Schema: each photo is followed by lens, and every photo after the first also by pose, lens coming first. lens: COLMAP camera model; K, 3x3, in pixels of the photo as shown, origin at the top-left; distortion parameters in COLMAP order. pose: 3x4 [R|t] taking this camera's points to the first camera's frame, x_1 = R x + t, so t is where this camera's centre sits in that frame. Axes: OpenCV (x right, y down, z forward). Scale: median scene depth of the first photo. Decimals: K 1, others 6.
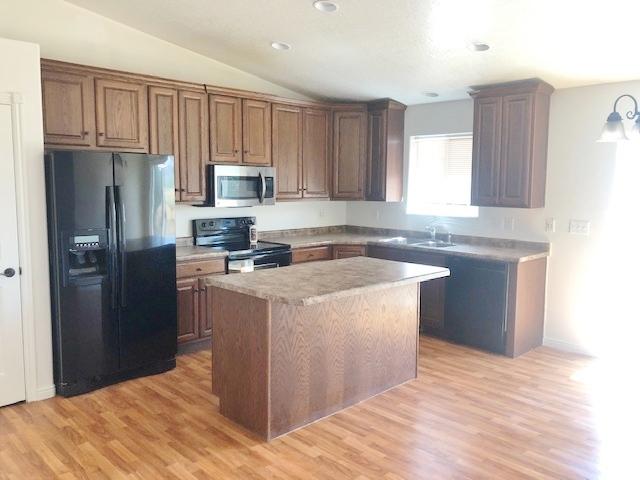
lens RADIAL K [[514.7, 0, 320.0], [0, 514.7, 240.0], [0, 0, 1]] dist [0.005930, 0.005208]
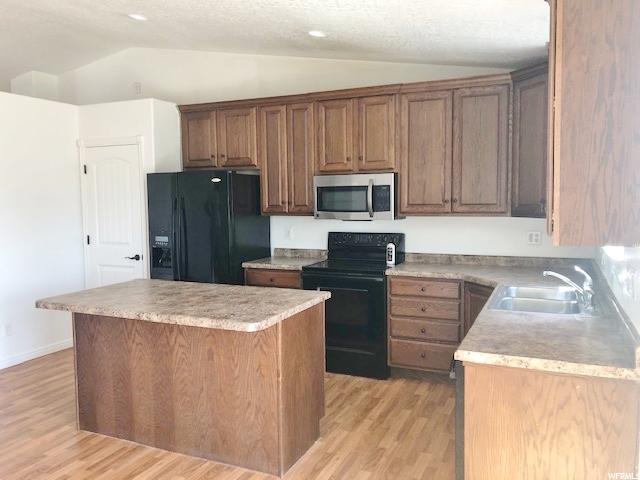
lens RADIAL K [[526.0, 0, 320.0], [0, 526.0, 240.0], [0, 0, 1]] dist [0.009729, -0.000807]
pose [[0.367430, 0.068102, -0.927555, 0.675830], [-0.087530, 0.995421, 0.038412, -0.061851], [0.925923, 0.067075, 0.371708, 0.627613]]
